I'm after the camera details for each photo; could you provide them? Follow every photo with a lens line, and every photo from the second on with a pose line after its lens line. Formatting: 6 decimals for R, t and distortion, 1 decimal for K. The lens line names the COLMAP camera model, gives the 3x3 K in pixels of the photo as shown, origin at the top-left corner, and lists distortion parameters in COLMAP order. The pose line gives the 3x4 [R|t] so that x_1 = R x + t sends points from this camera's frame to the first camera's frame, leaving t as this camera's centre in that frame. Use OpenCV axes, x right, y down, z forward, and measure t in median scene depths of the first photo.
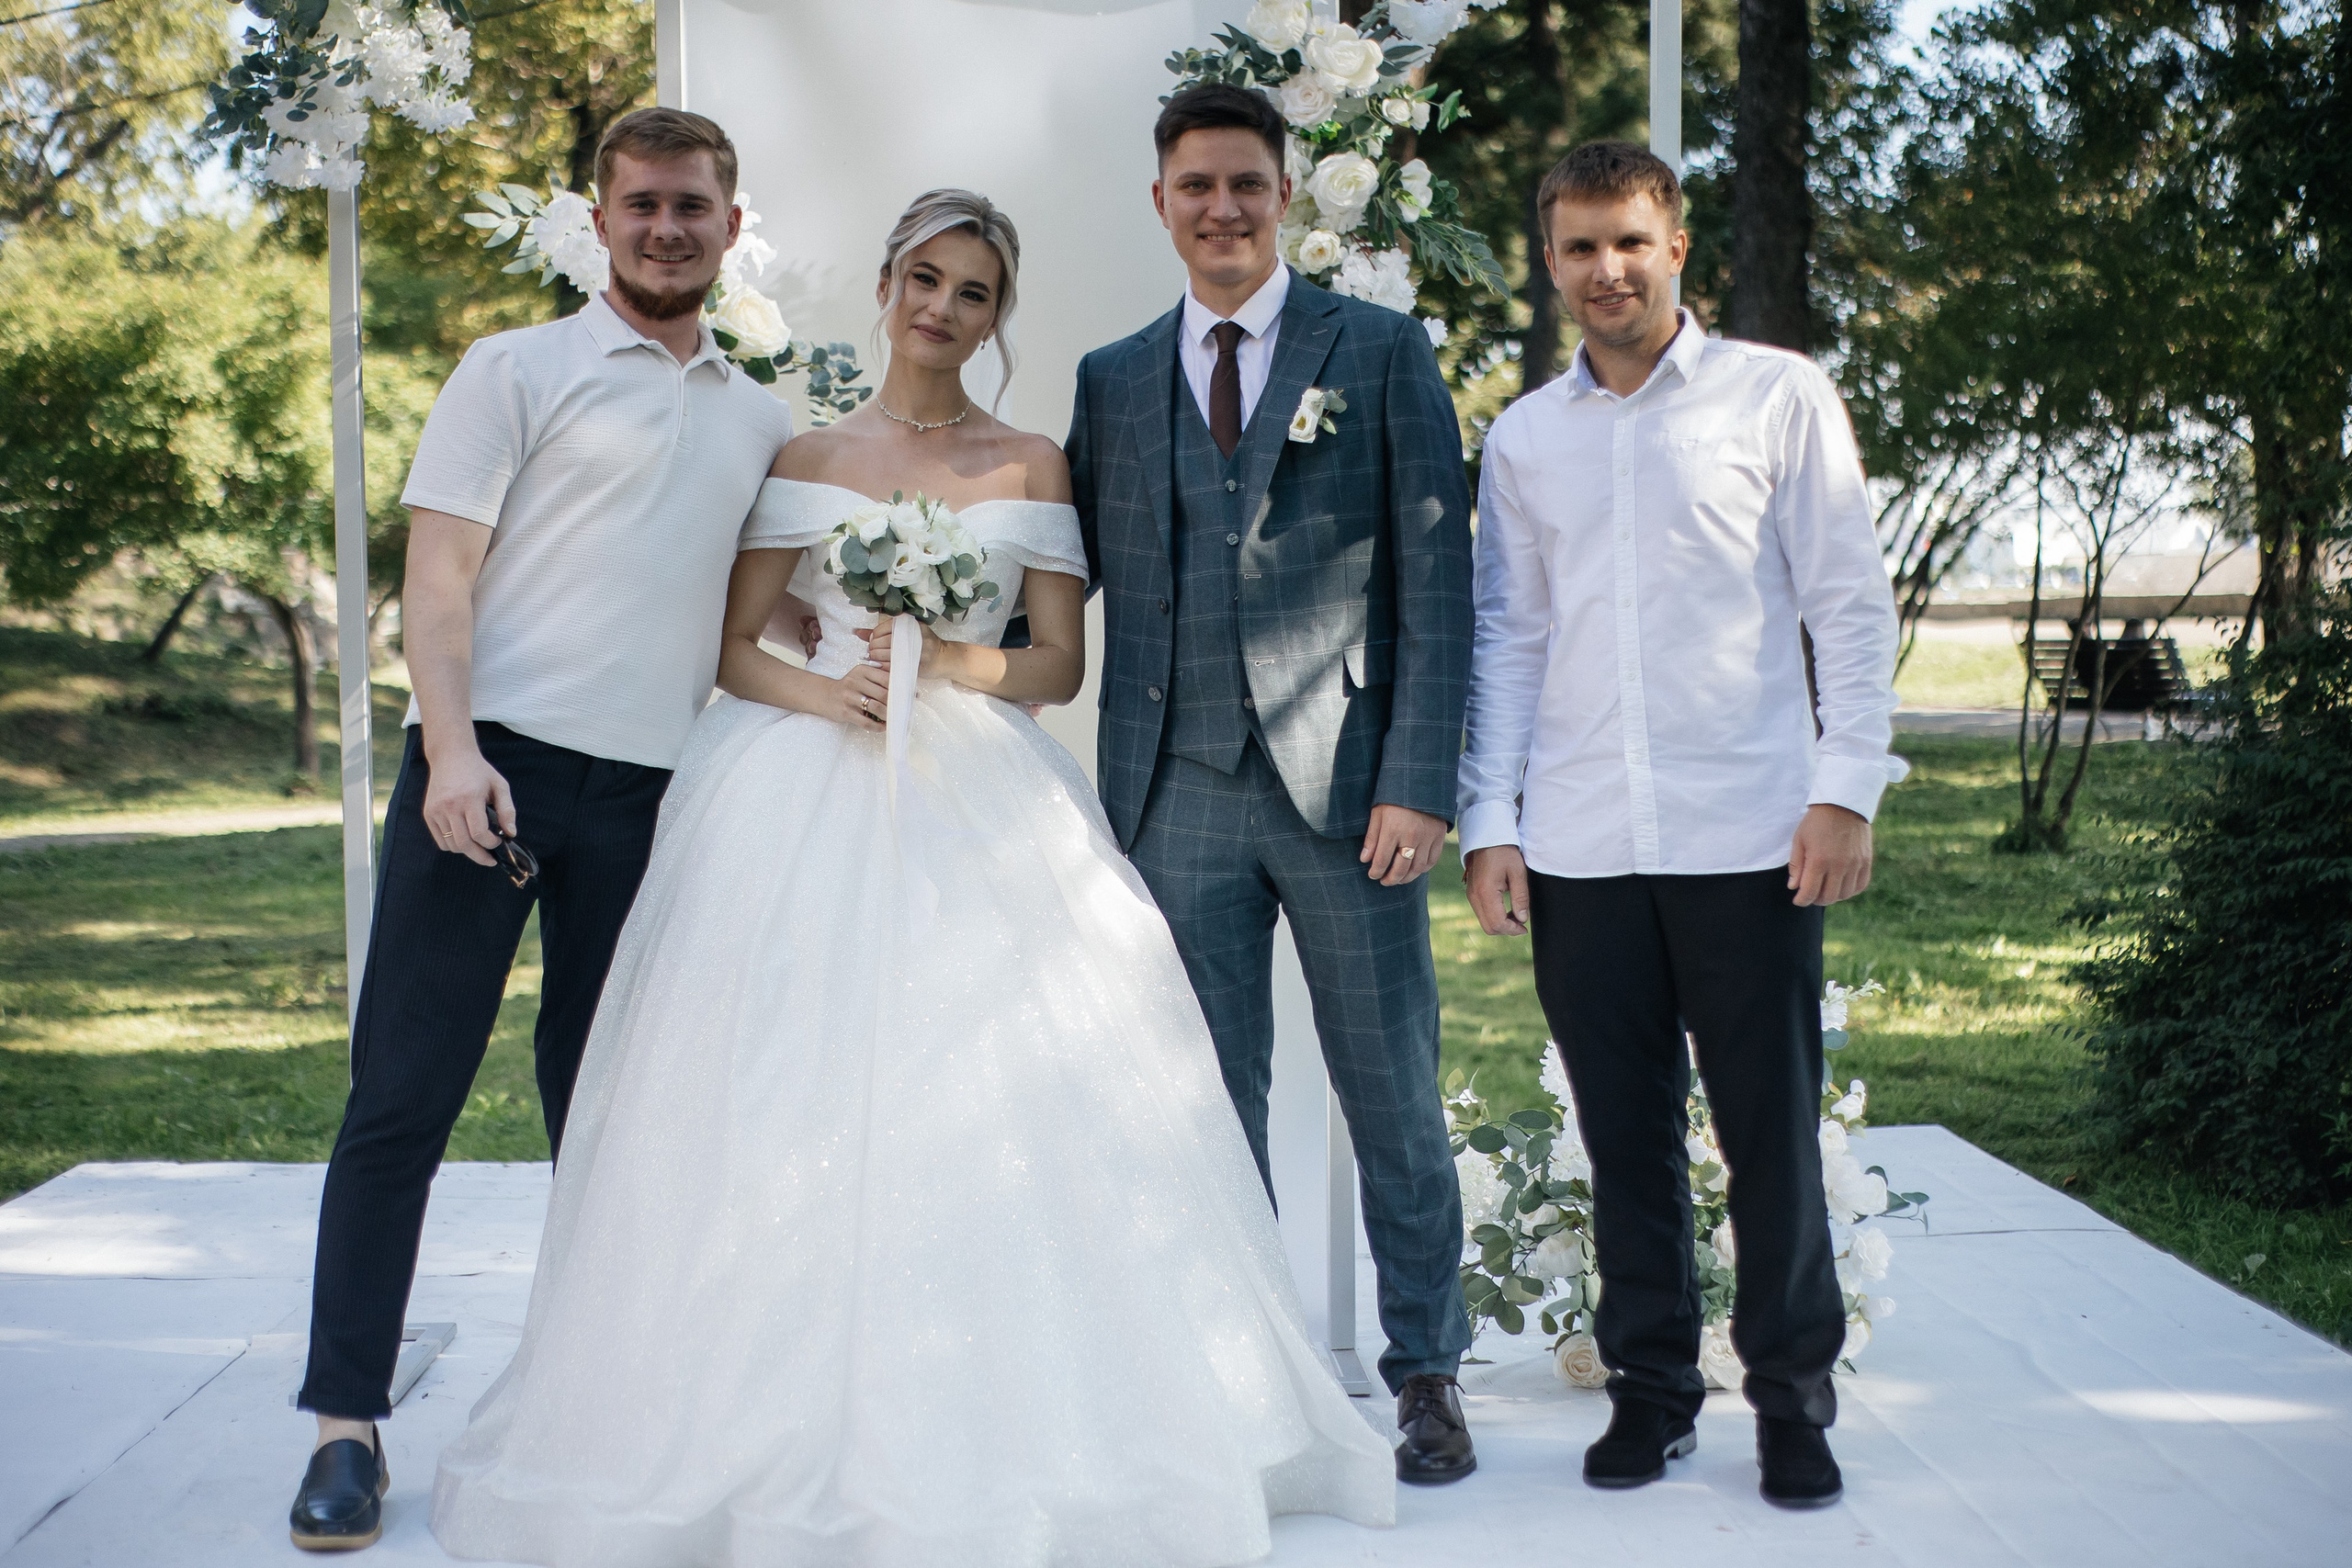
lens RADIAL K [[3412.7, 0, 1176.0], [0, 3412.7, 784.0], [0, 0, 1]] dist [-0.078112, 0.031615]
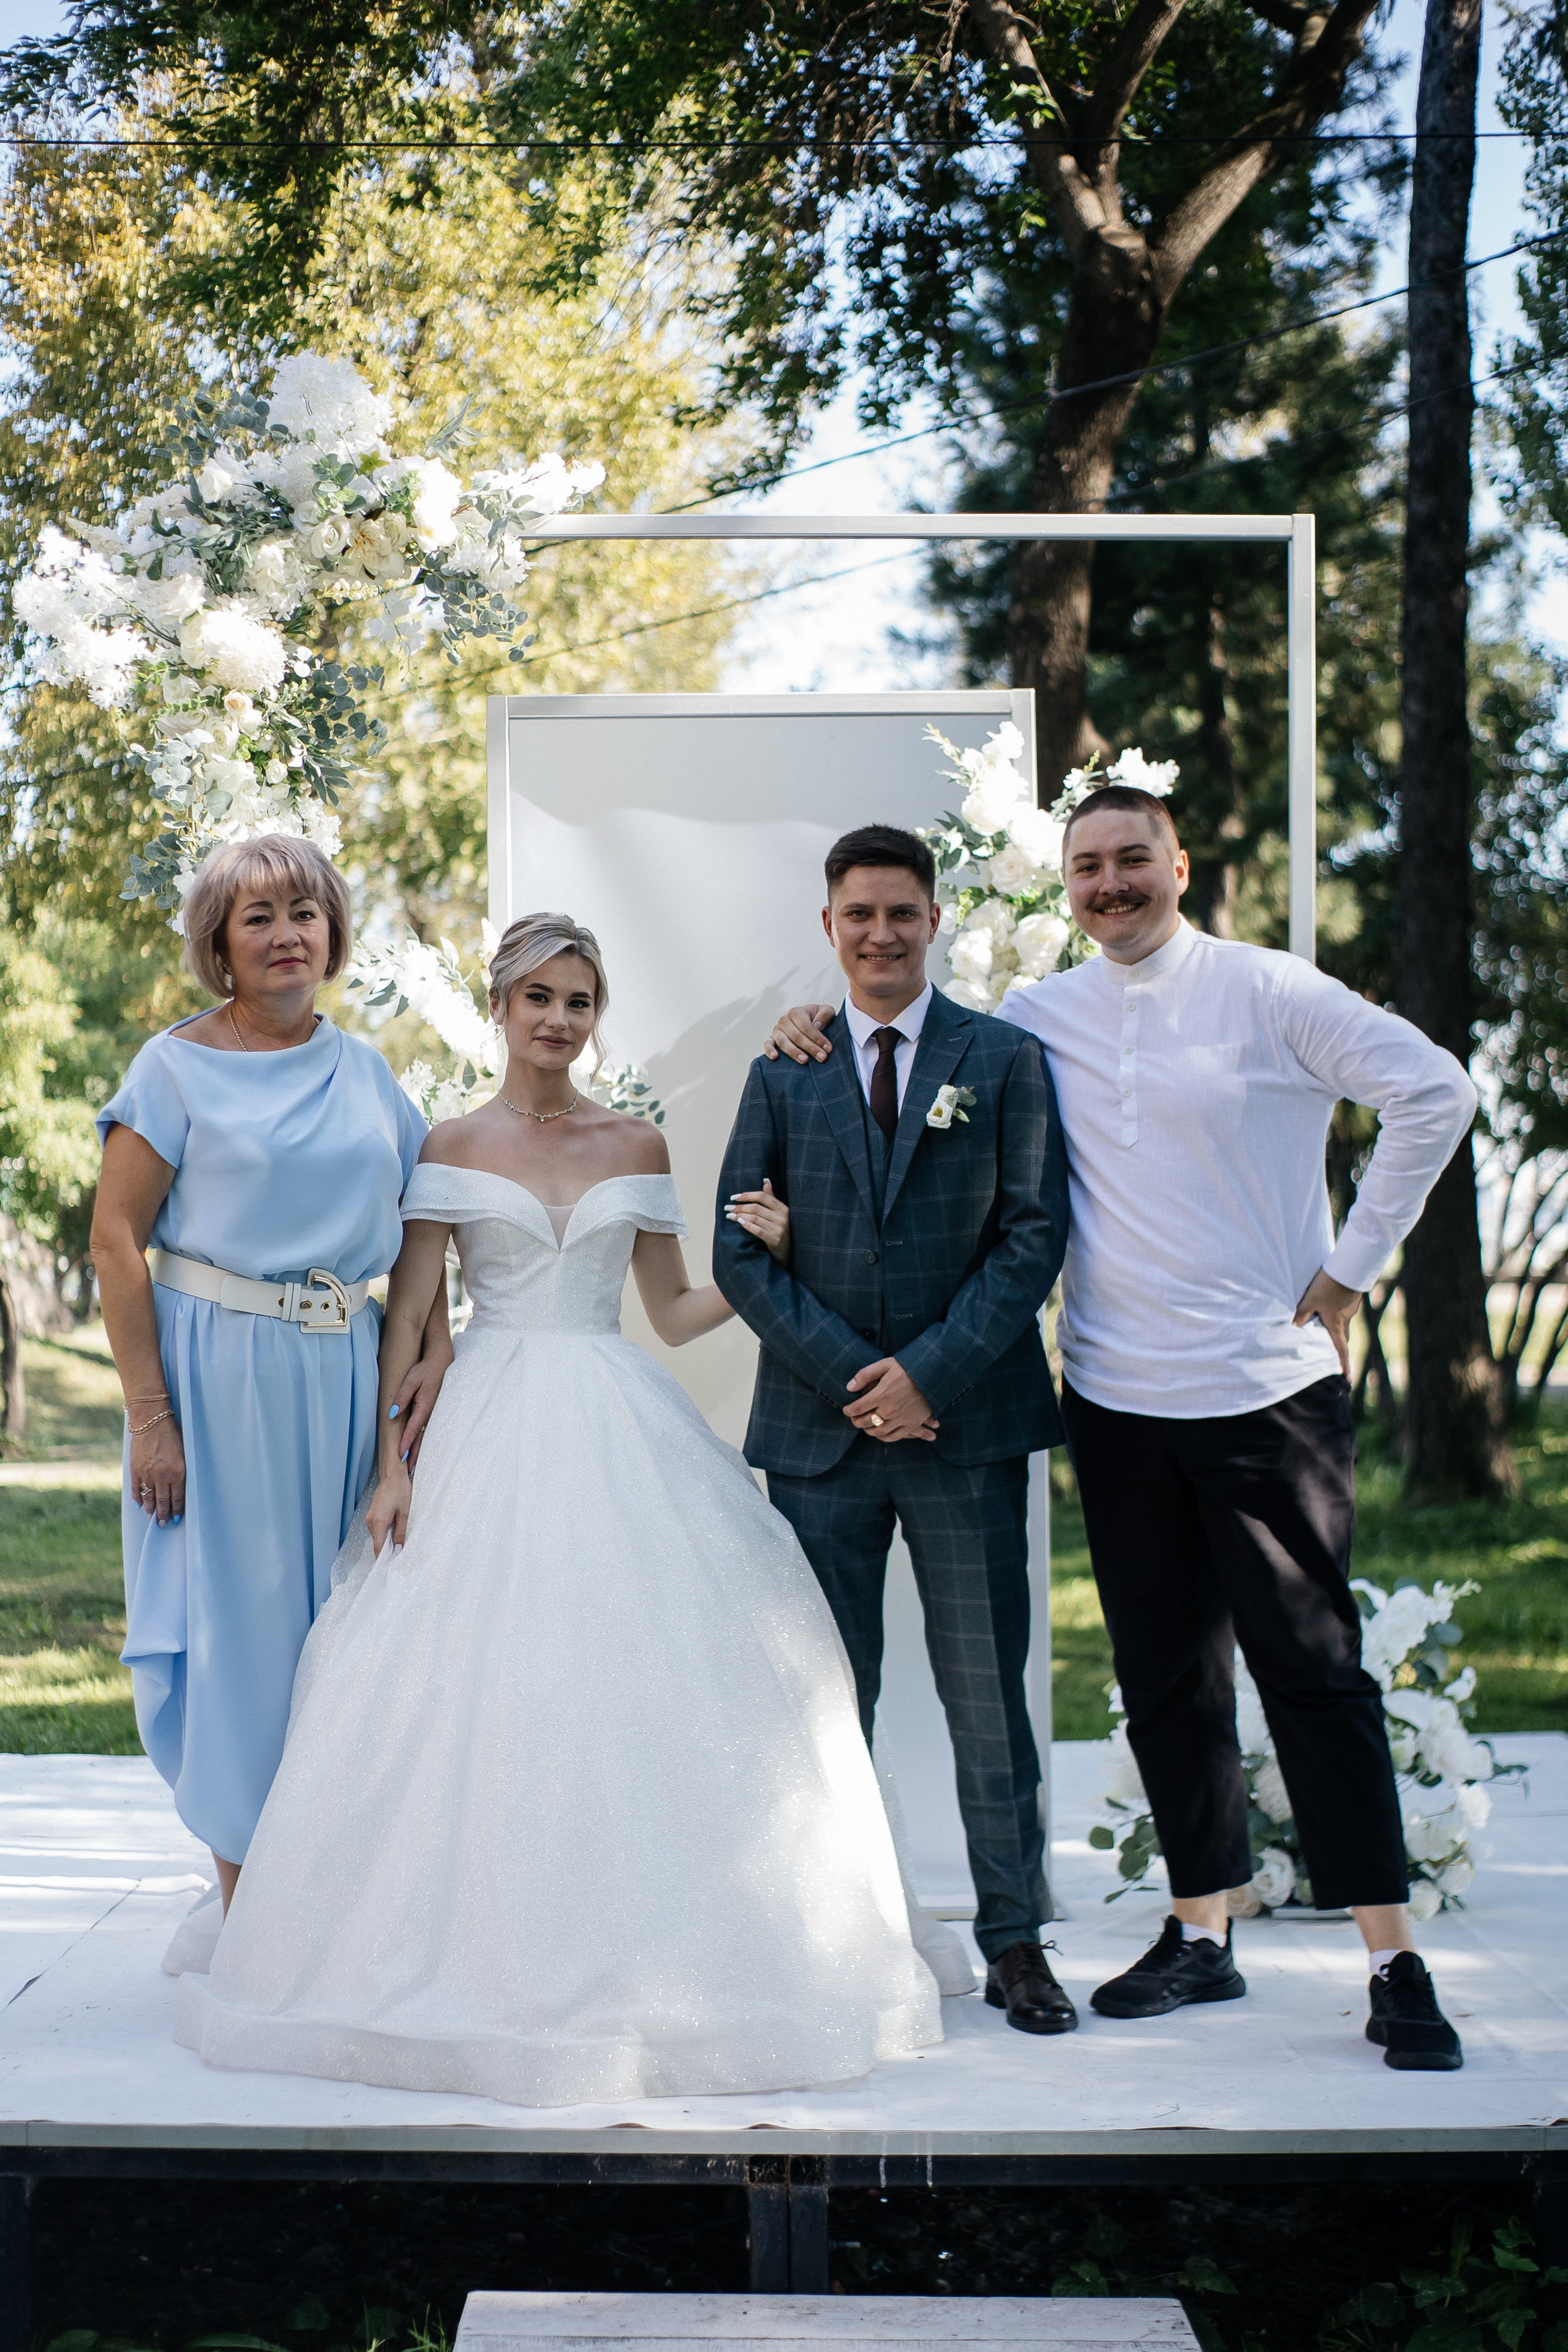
lens RADIAL K [[3474.8, 0, 722.7], [0, 3474.8, 1179.1], [0, 0, 1]] dist [-0.058680, -0.102735]
pose [[0.999322, 0.000992, -0.036797, -0.011808], [-0.003892, 0.996882, -0.078811, 0.007045], [0.036604, 0.078900, 0.996210, -0.153865]]
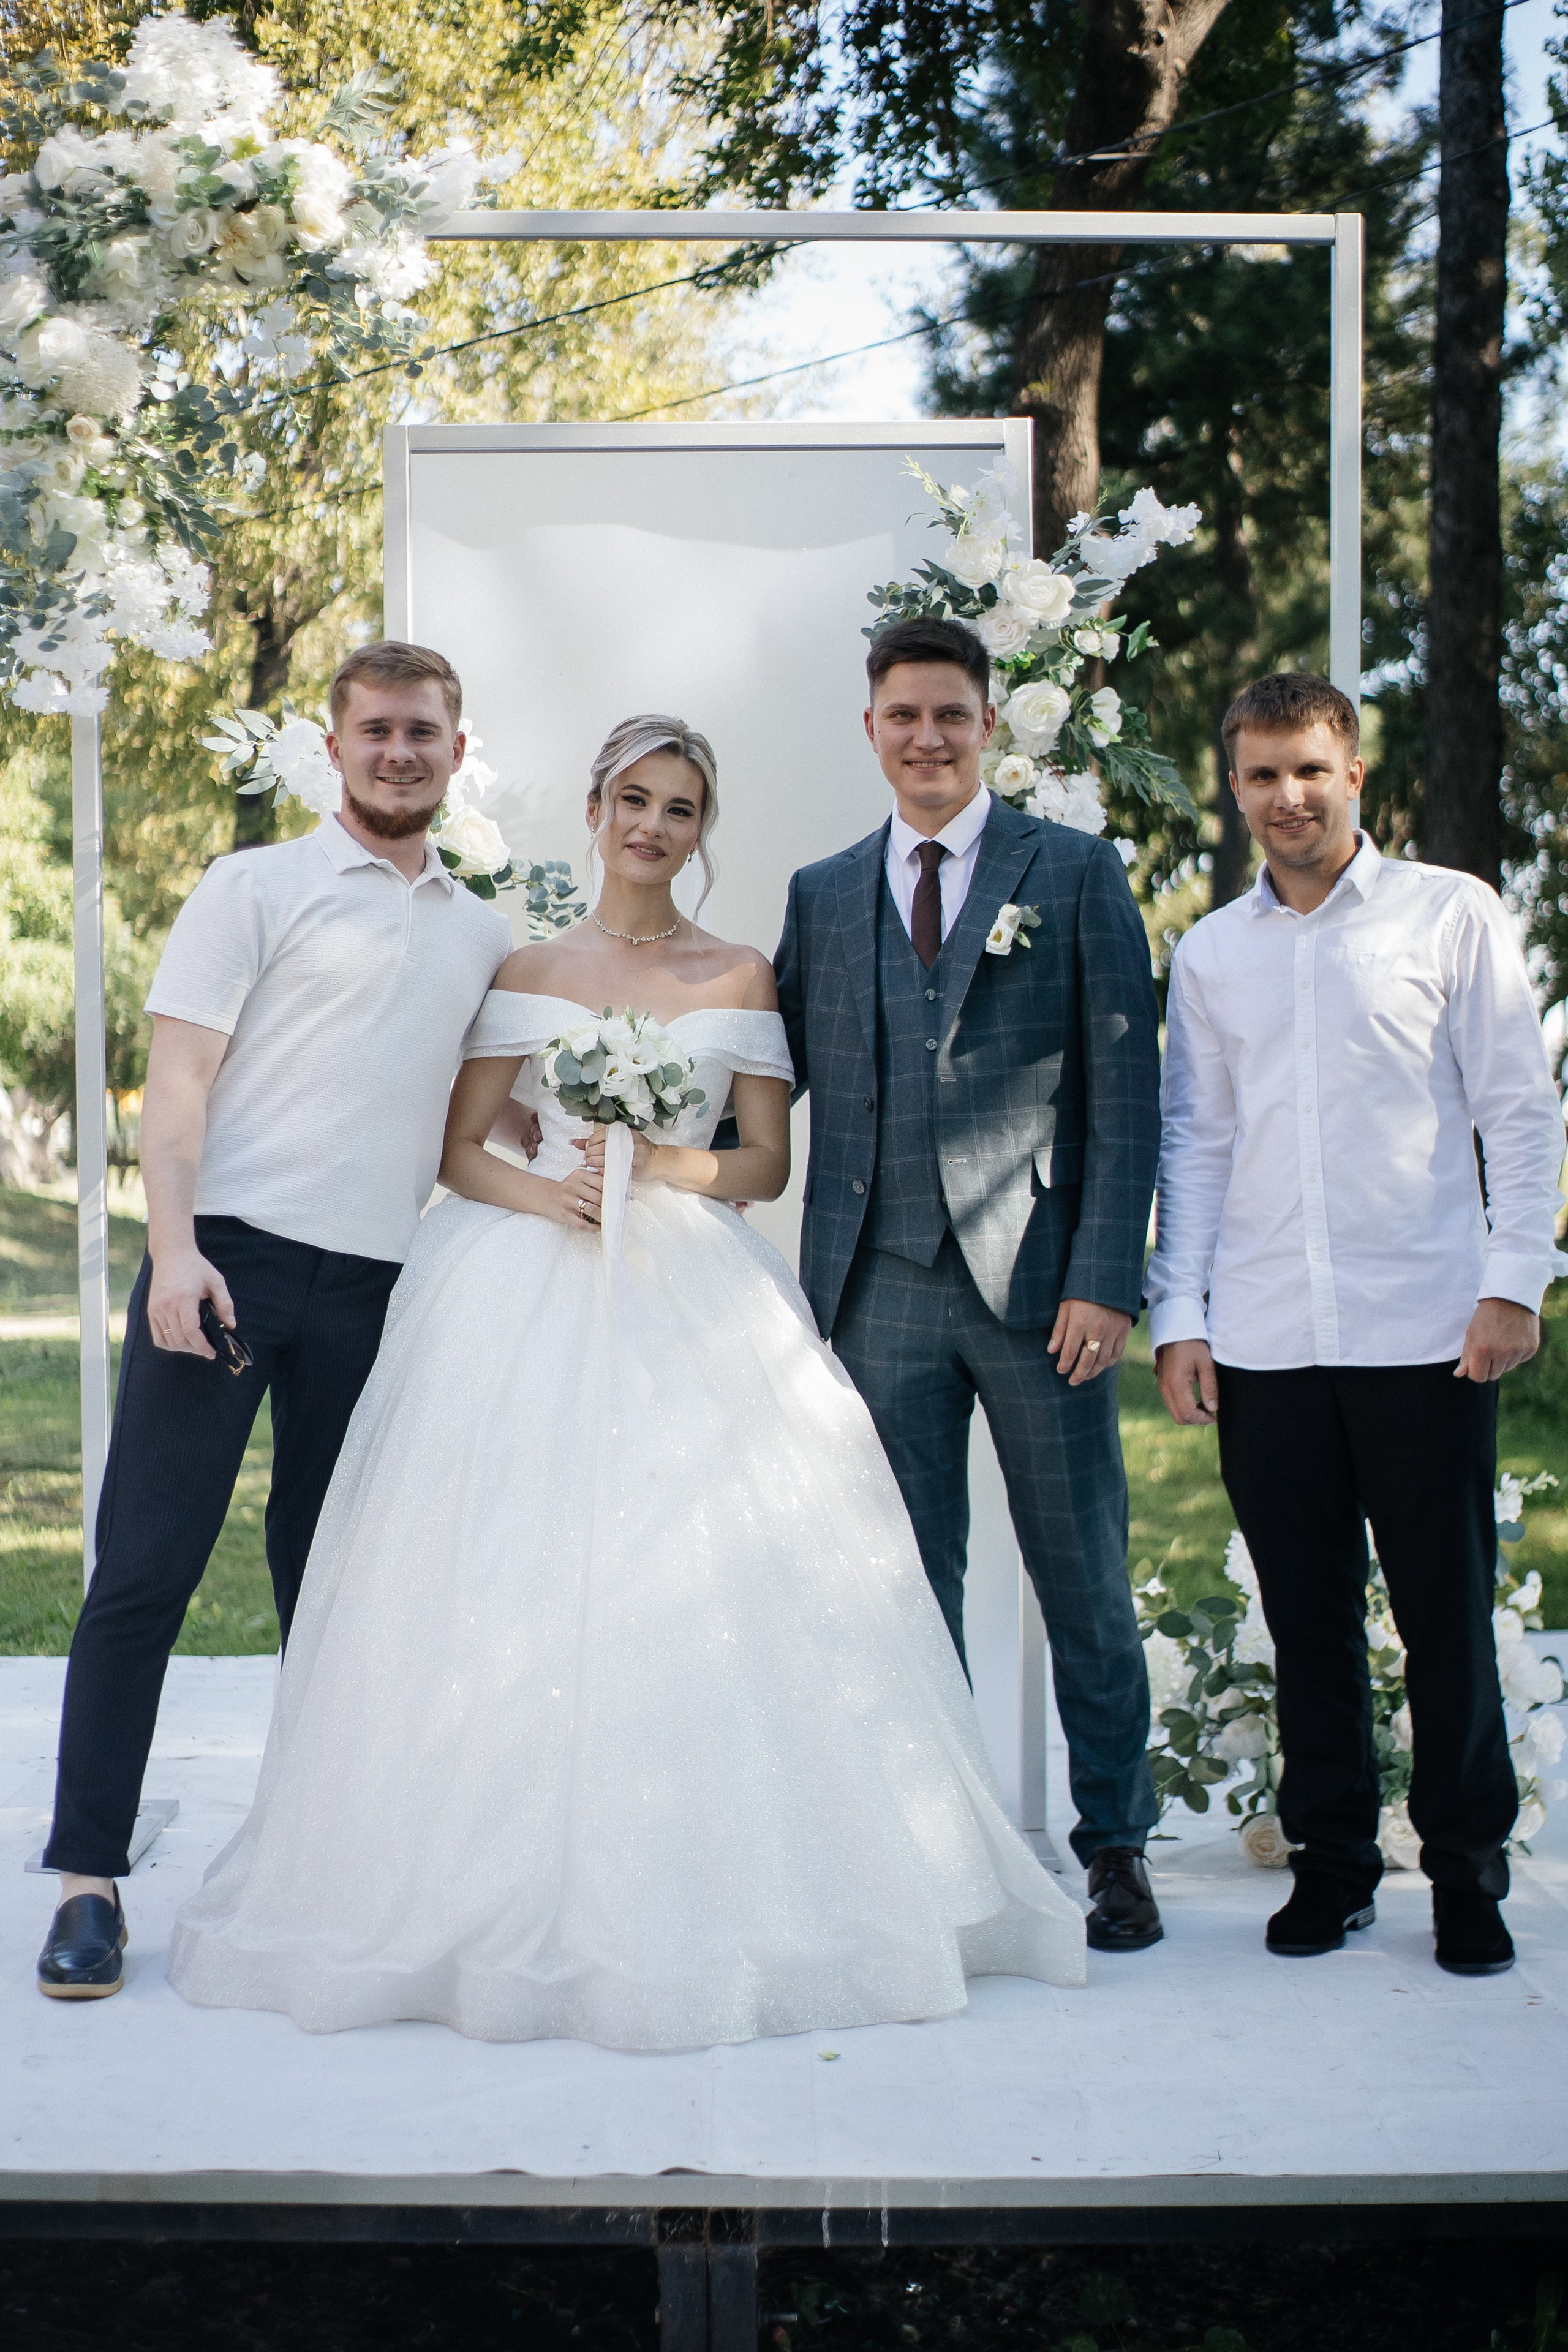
lens RADIAL K [[3493.6, 0, 761.5], [0, 3493.6, 1163.6], [0, 0, 1]] dist [-0.076716, 0.080298]
pose [[0.999607, 0.003253, -0.027833, -0.003140], [-0.004380, 0.999169, -0.040535, 0.004176], [0.027678, 0.040641, 0.998790, -0.041470]]
